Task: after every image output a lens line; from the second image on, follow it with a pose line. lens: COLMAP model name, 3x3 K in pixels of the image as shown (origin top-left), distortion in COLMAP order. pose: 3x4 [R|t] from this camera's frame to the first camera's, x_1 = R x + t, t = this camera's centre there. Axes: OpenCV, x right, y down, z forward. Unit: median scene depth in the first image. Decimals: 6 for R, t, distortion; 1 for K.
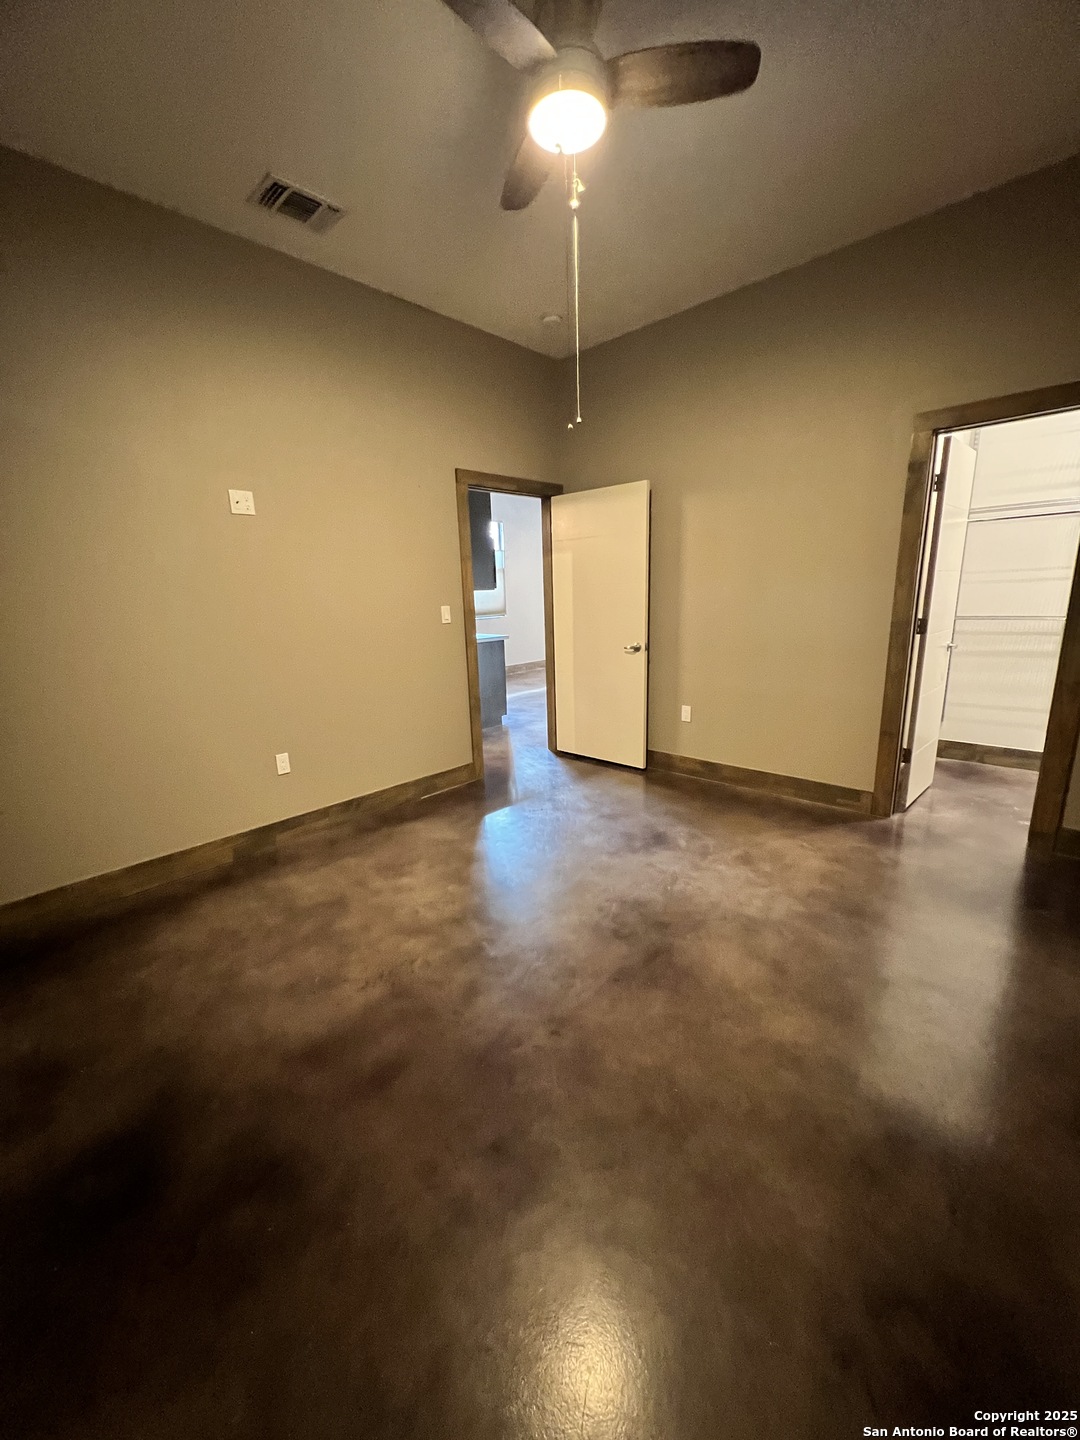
lens RADIAL K [[574.7, 0, 530.4], [0, 574.7, 722.9], [0, 0, 1]] dist [-0.001764, 0.000383]
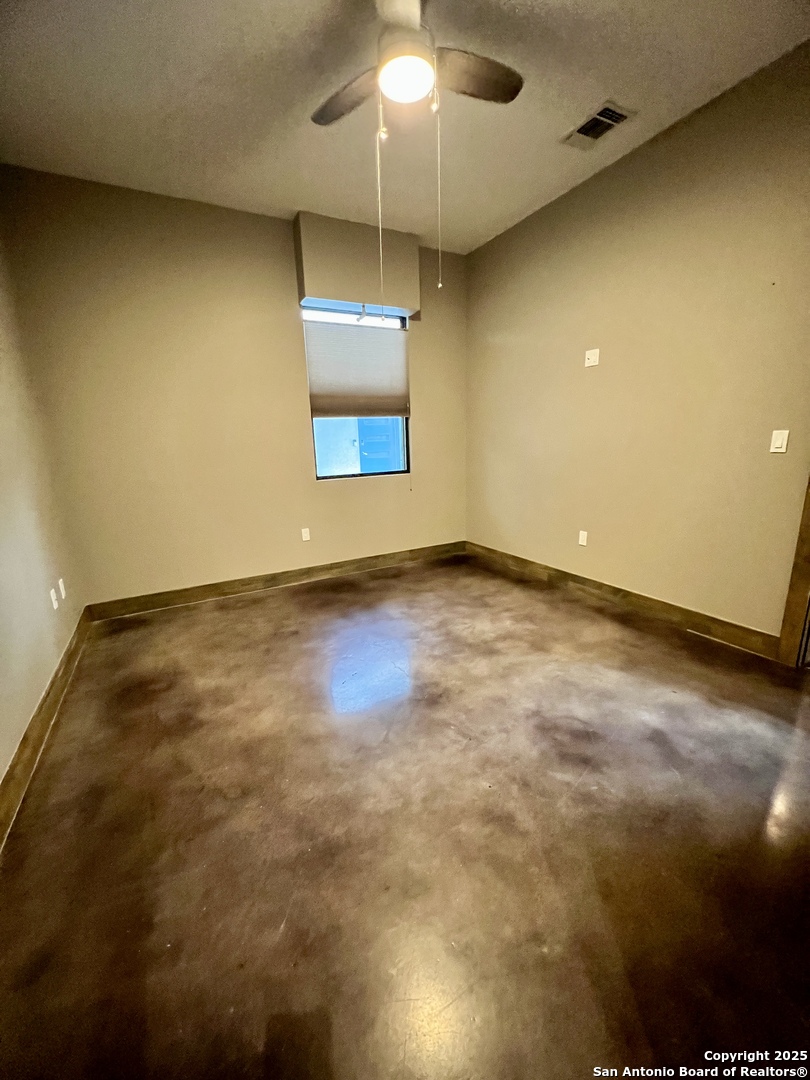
lens RADIAL K [[433.6, 0, 405.0], [0, 433.6, 540.0], [0, 0, 1]] dist [-0.000107, 0.000071]
pose [[-0.295119, 0.260378, -0.919298, 0.848334], [-0.172544, 0.931809, 0.319313, -0.234584], [0.939752, 0.252854, -0.230068, 0.987059]]
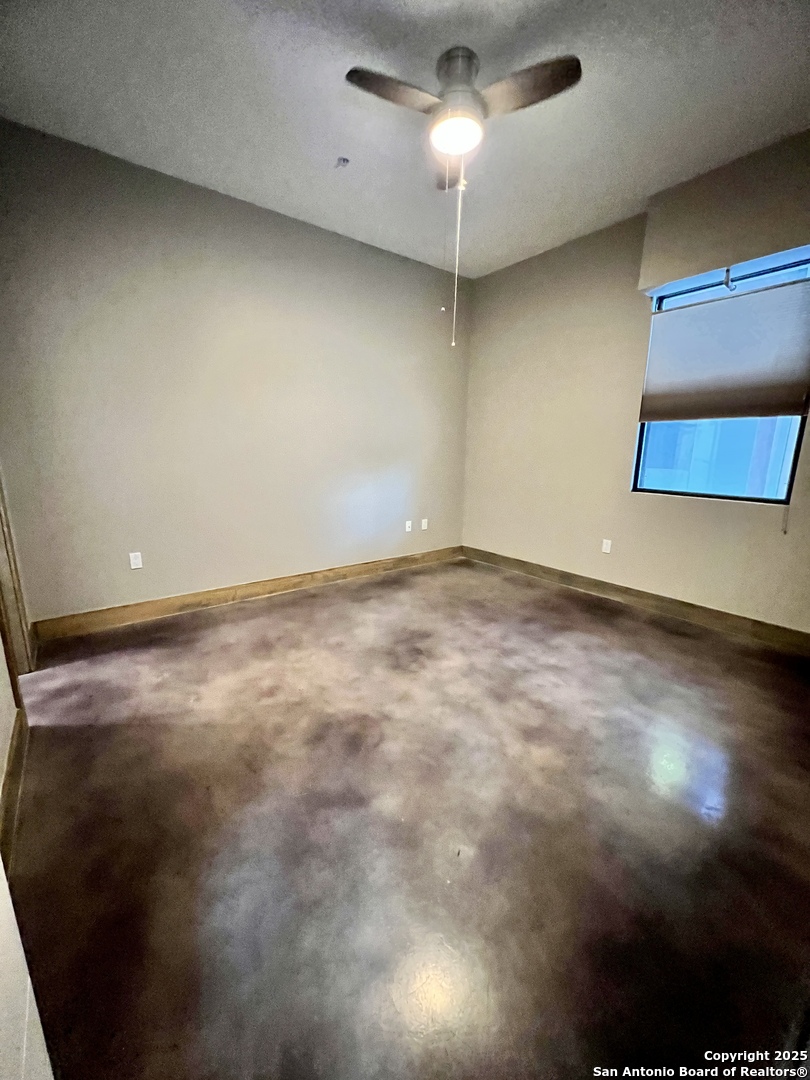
lens RADIAL K [[431.0, 0, 397.8], [0, 431.0, 542.2], [0, 0, 1]] dist [-0.001764, 0.000383]
pose [[-0.988472, -0.012068, 0.150924, 0.027224], [0.053620, 0.904312, 0.423491, -0.357695], [-0.141593, 0.426701, -0.893240, 1.657907]]
